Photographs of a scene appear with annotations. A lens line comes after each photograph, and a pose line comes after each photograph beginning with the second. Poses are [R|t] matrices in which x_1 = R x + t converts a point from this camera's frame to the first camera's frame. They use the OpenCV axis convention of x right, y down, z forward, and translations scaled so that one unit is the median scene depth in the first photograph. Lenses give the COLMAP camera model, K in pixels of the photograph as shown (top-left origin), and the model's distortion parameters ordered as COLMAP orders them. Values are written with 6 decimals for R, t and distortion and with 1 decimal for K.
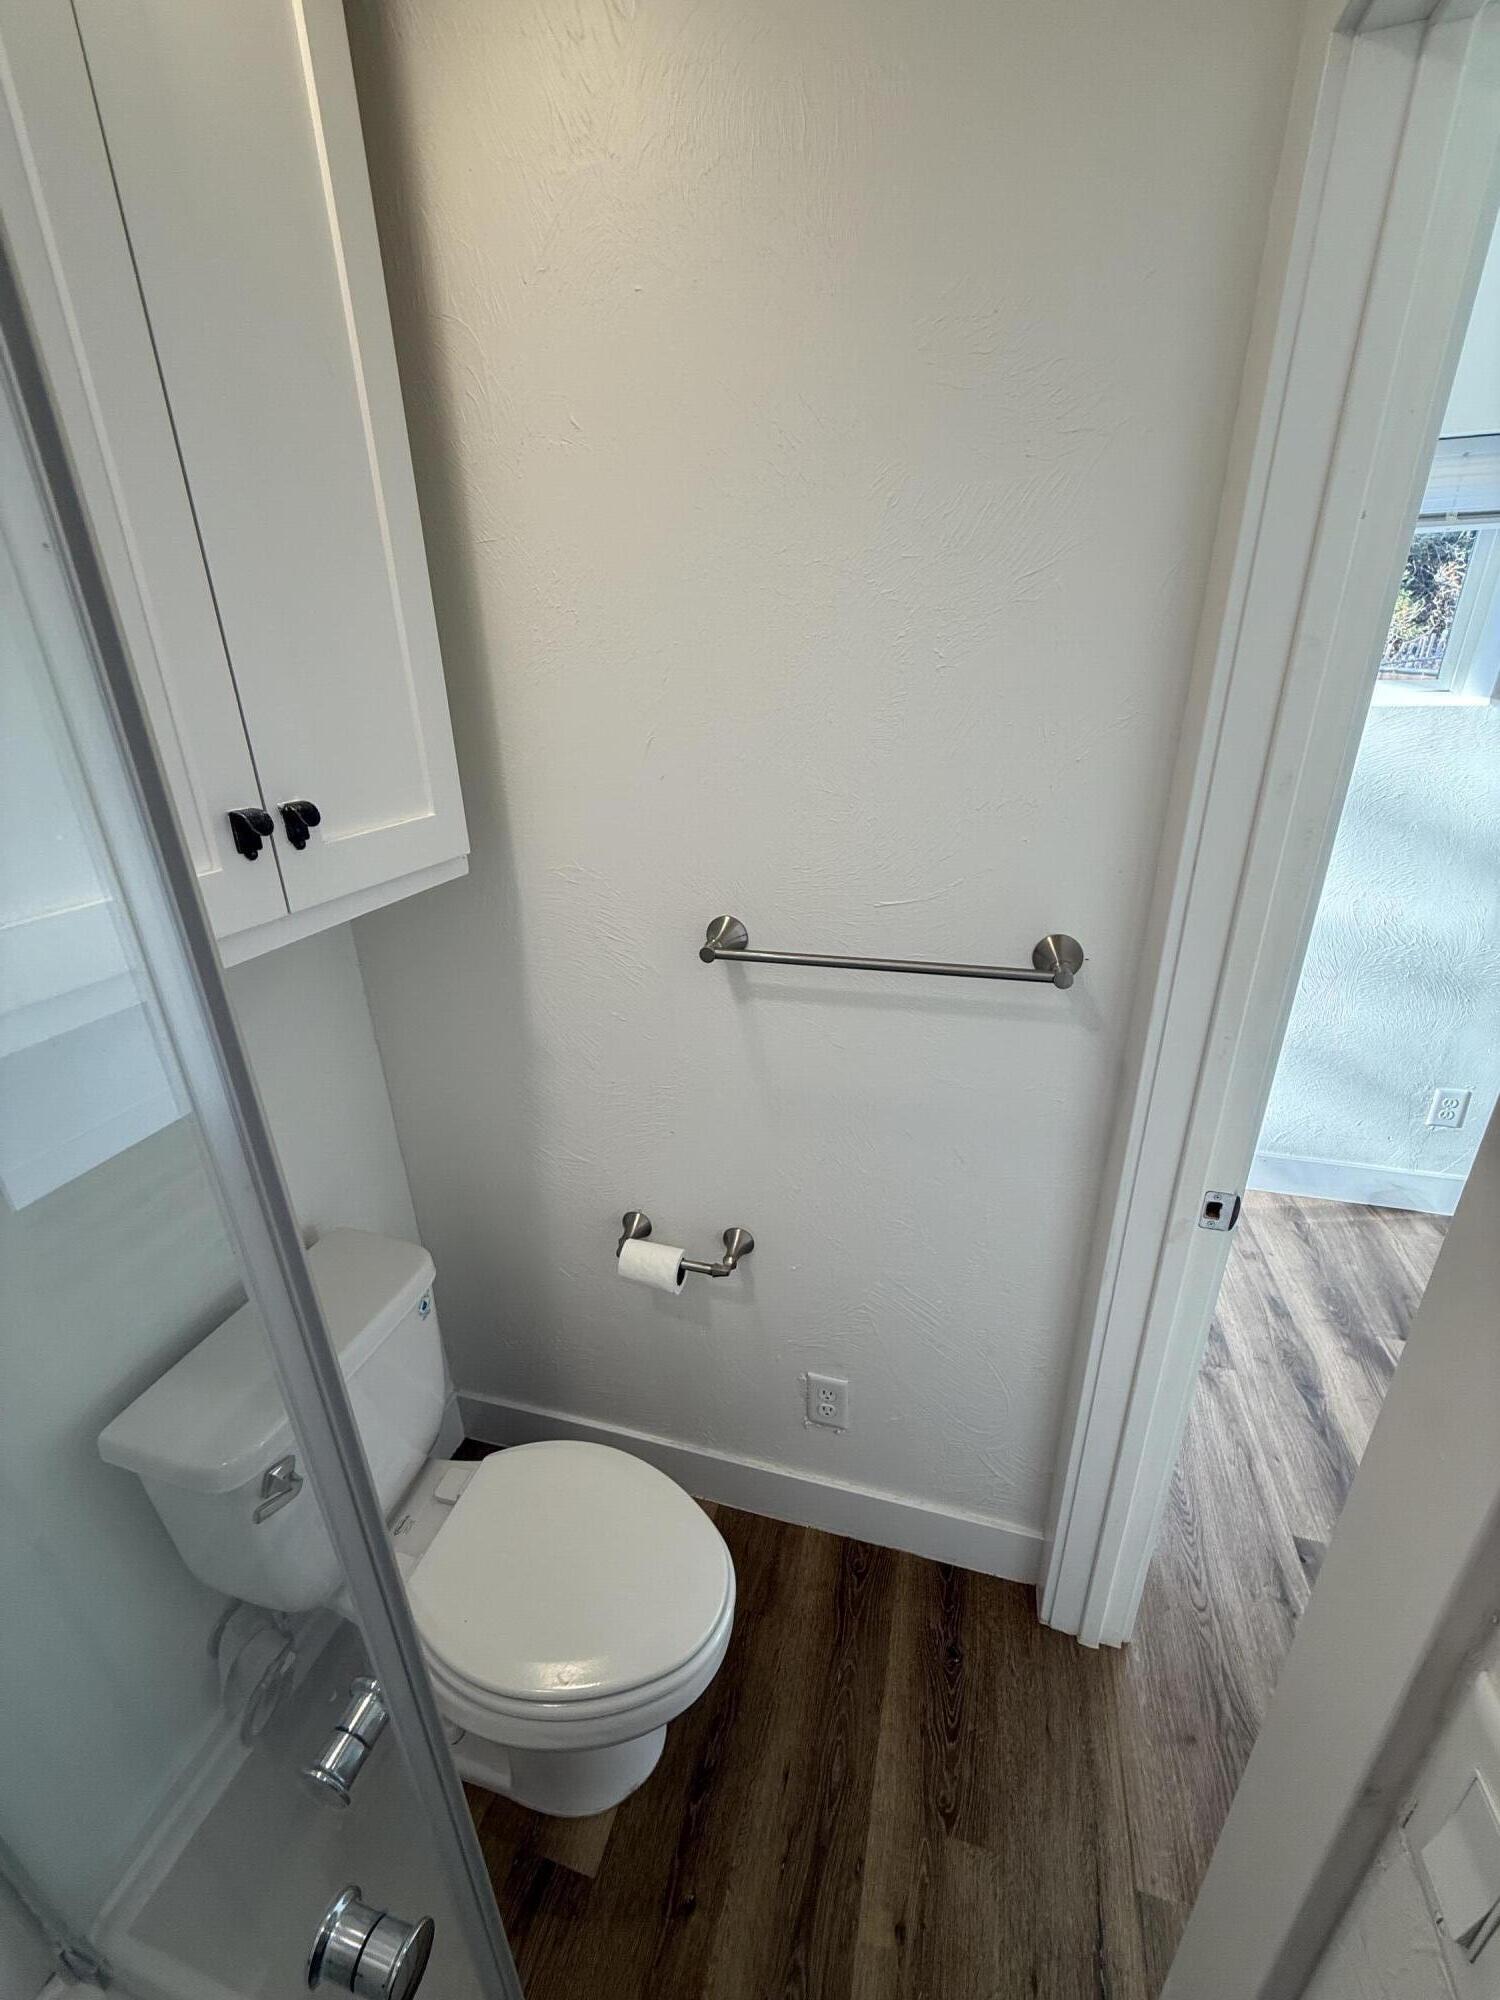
lens RADIAL K [[790.9, 0, 749.4], [0, 790.9, 996.9], [0, 0, 1]] dist [-0.000123, -0.000019]
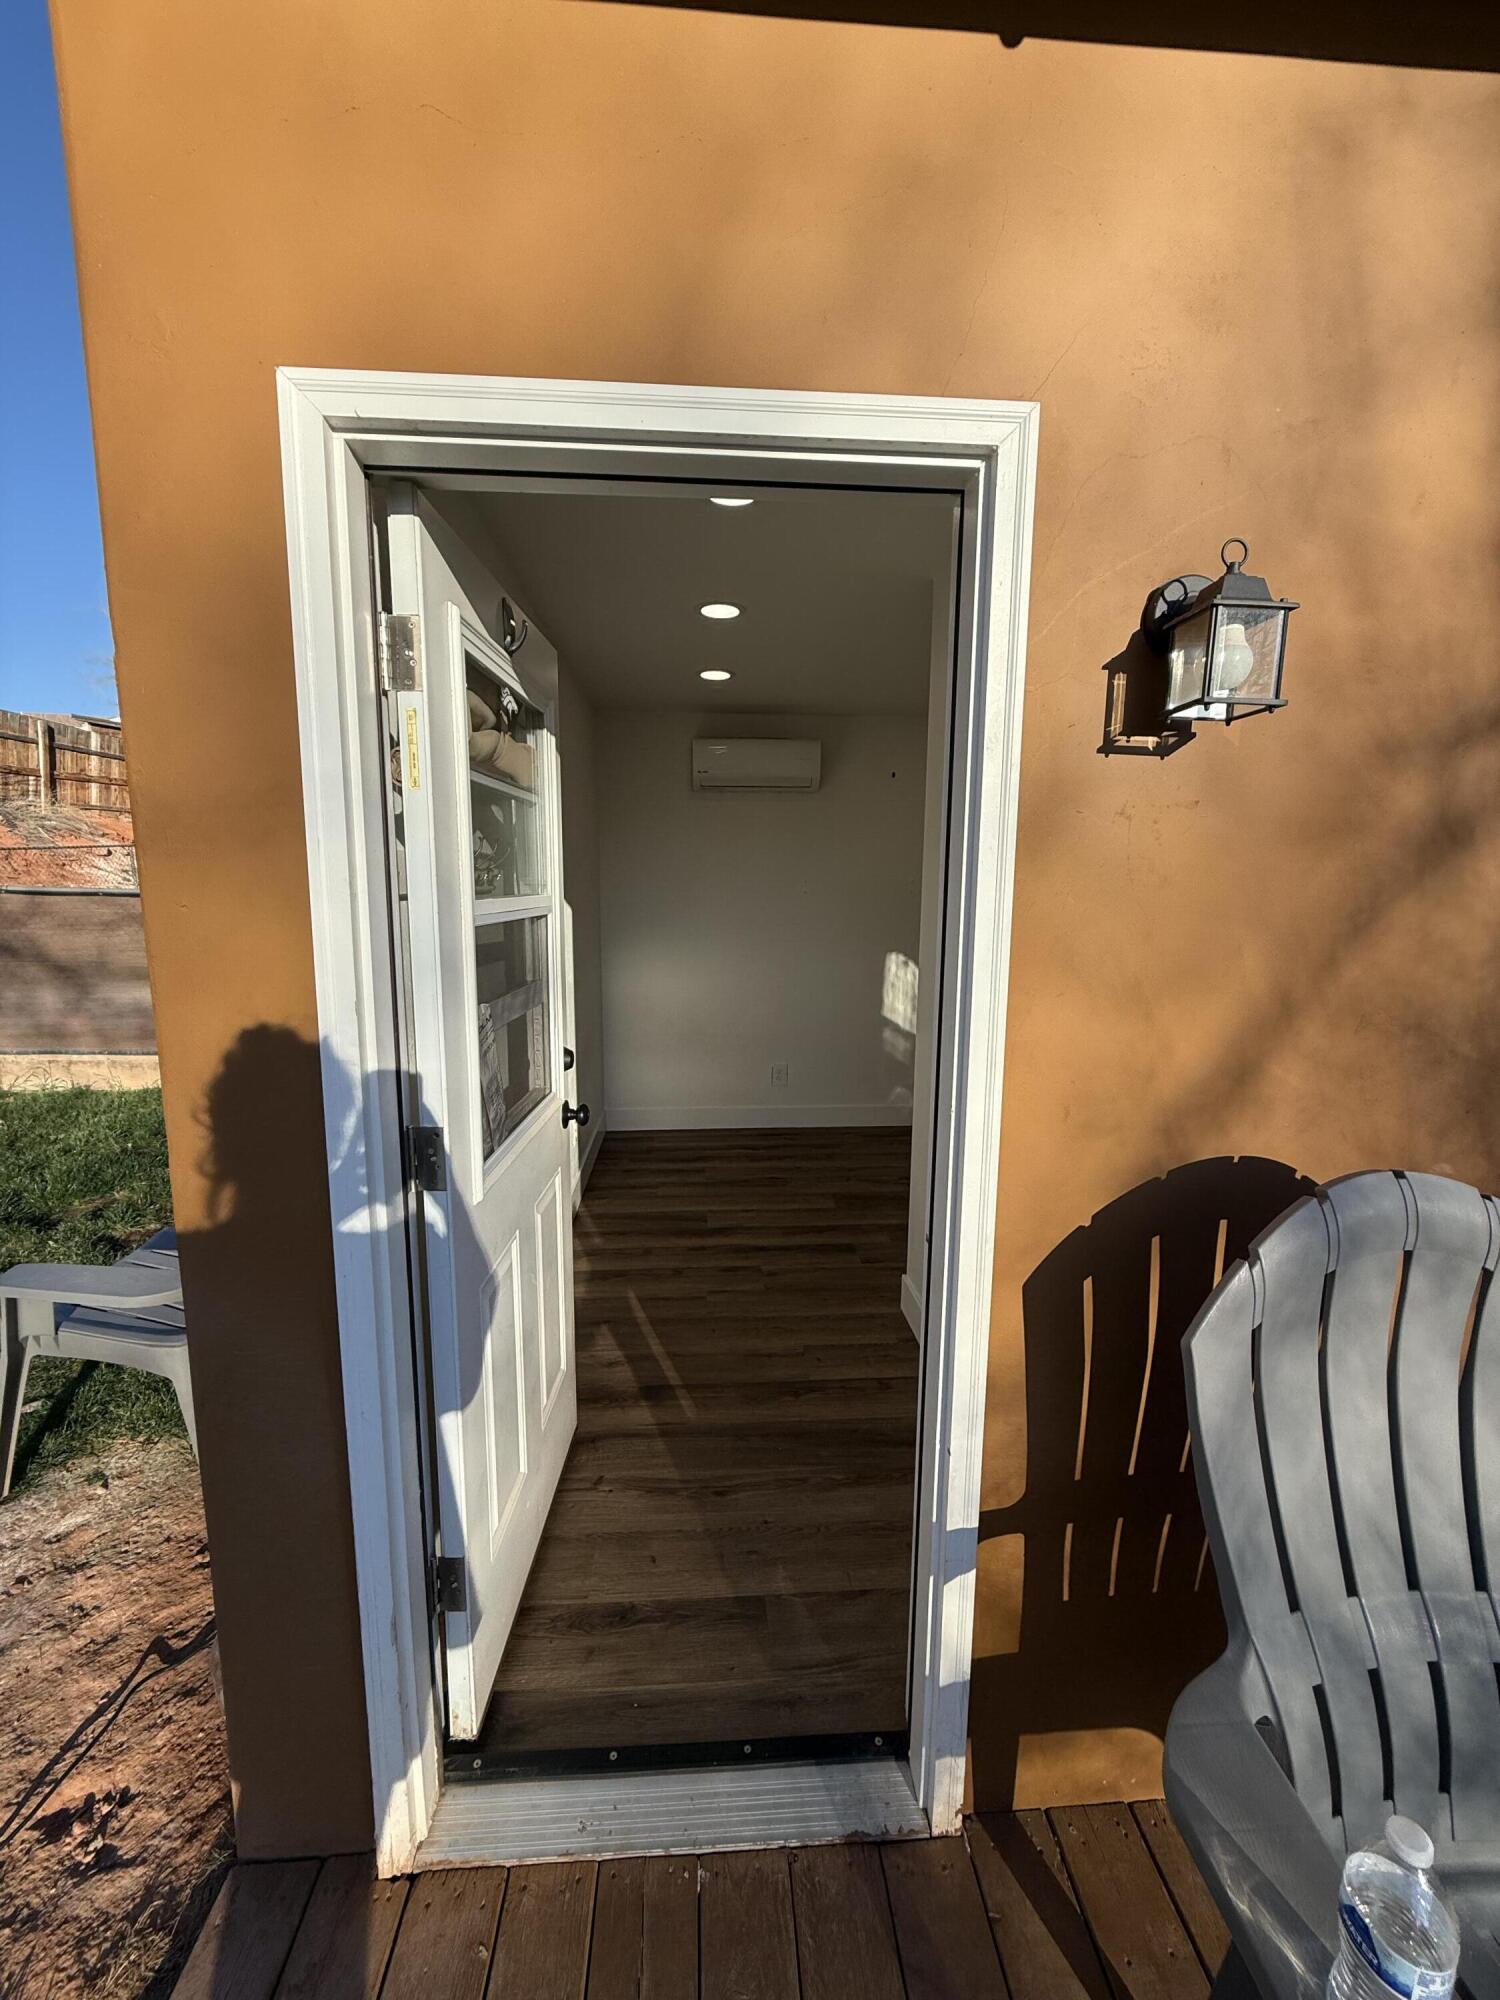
lens RADIAL K [[790.9, 0, 751.4], [0, 790.9, 989.7], [0, 0, 1]] dist [-0.000123, -0.000019]
pose [[-0.345401, -0.108198, 0.932197, -0.917828], [0.354435, 0.904722, 0.236336, -0.479212], [-0.868950, 0.412034, -0.274142, 1.329303]]
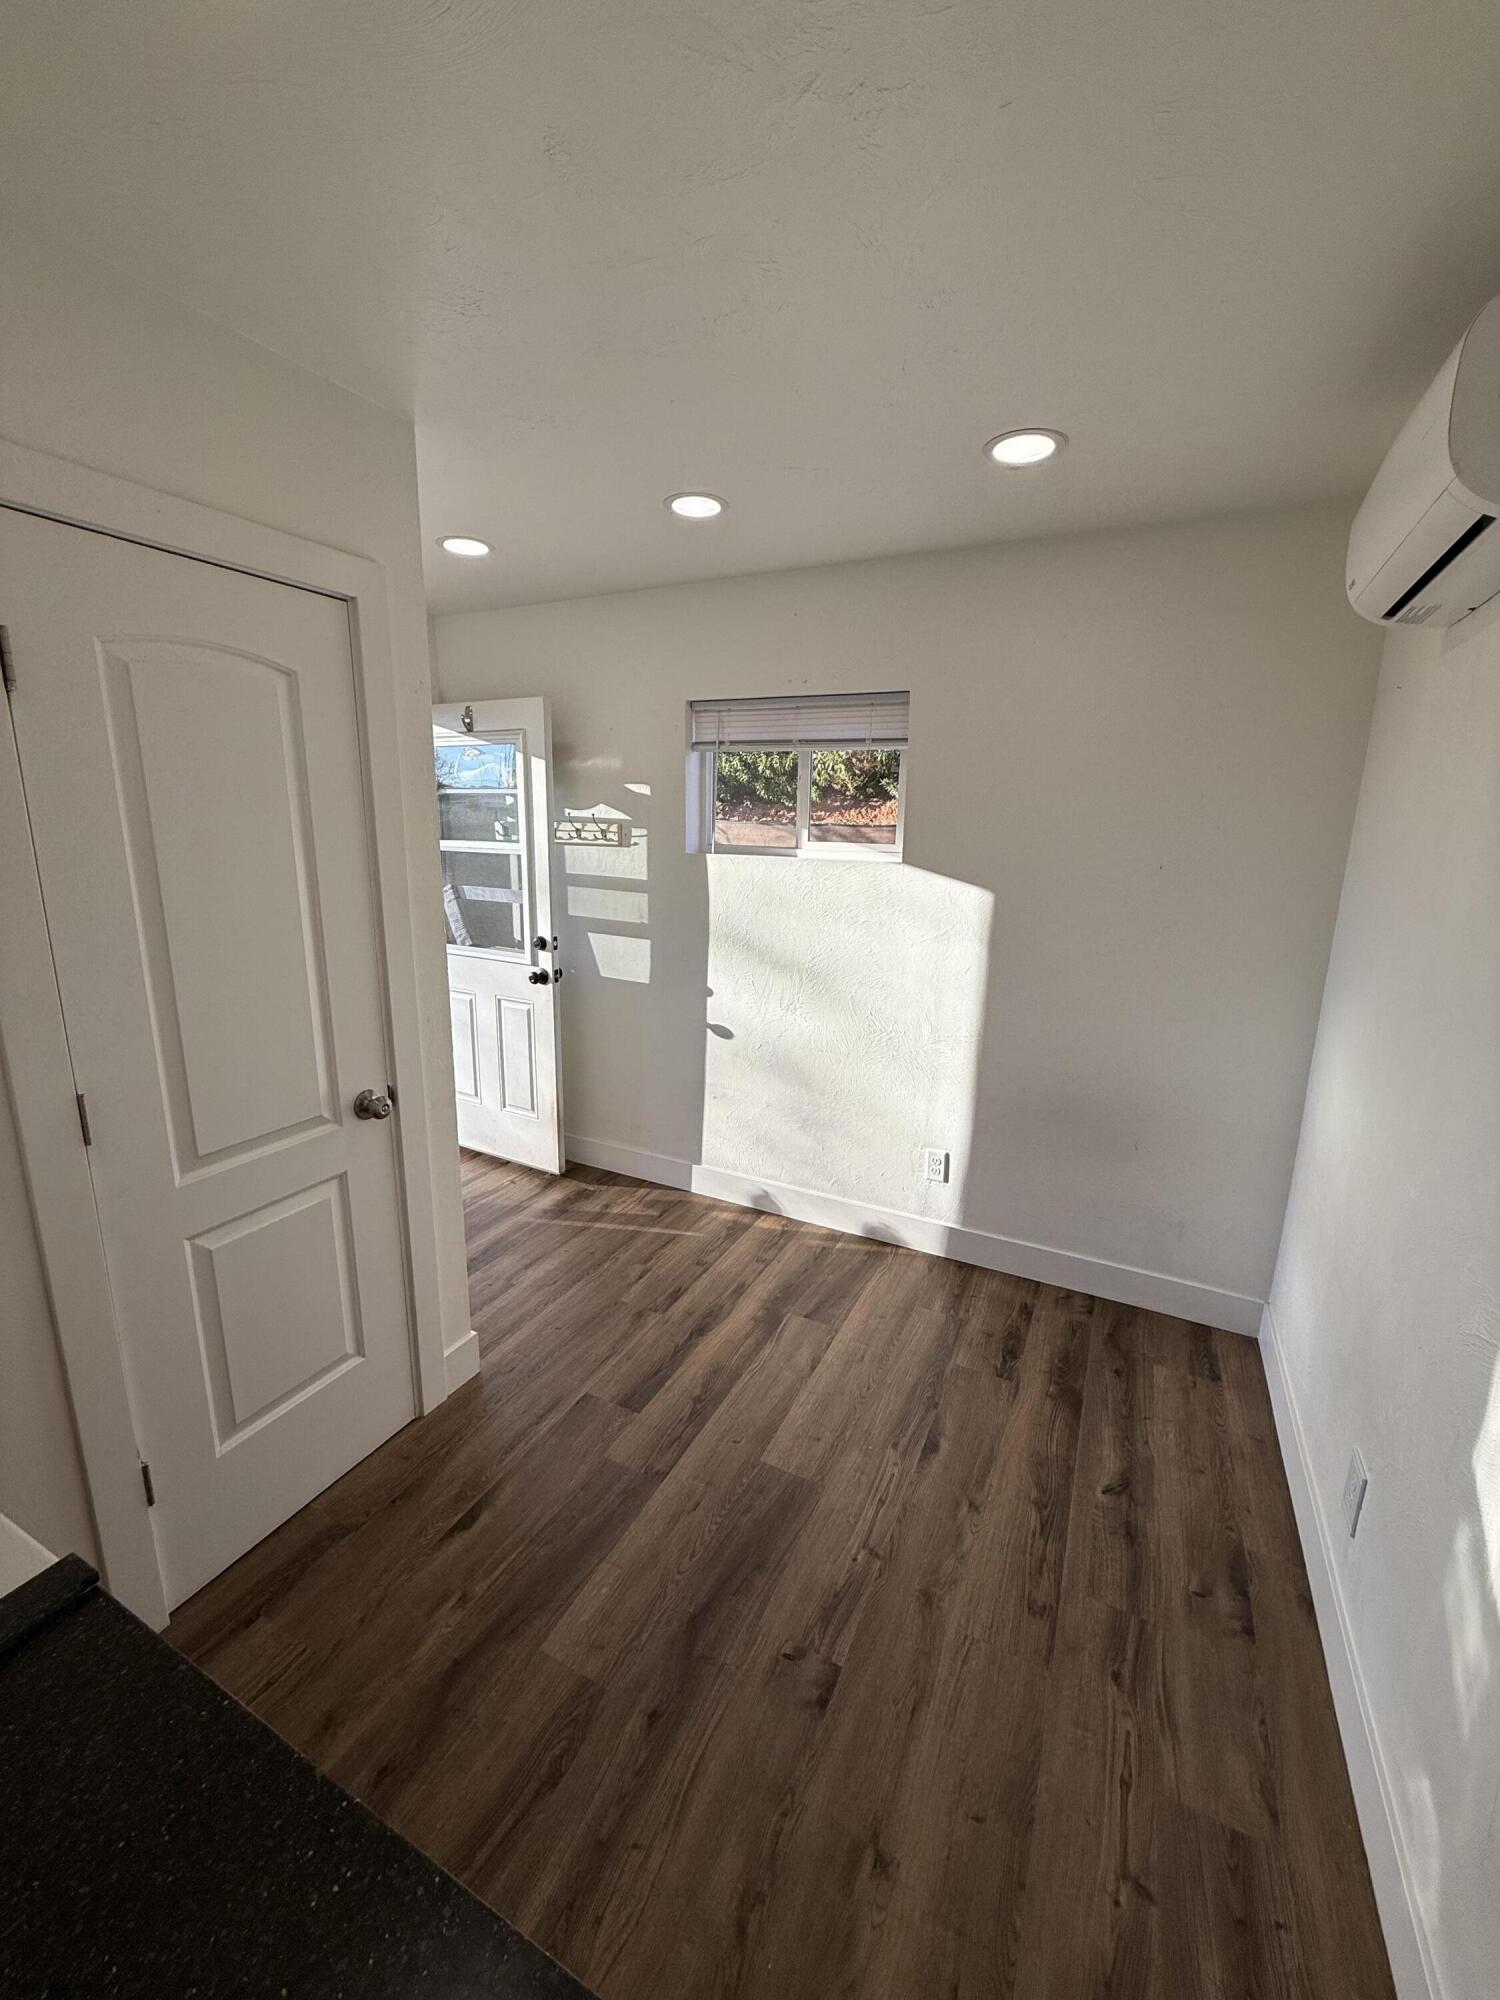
lens RADIAL K [[790.9, 0, 745.2], [0, 790.9, 993.0], [0, 0, 1]] dist [-0.000123, -0.000019]
pose [[0.982402, 0.080977, -0.168312, 1.015801], [-0.108856, 0.980495, -0.163645, 0.144795], [0.151777, 0.179087, 0.972055, -0.443844]]
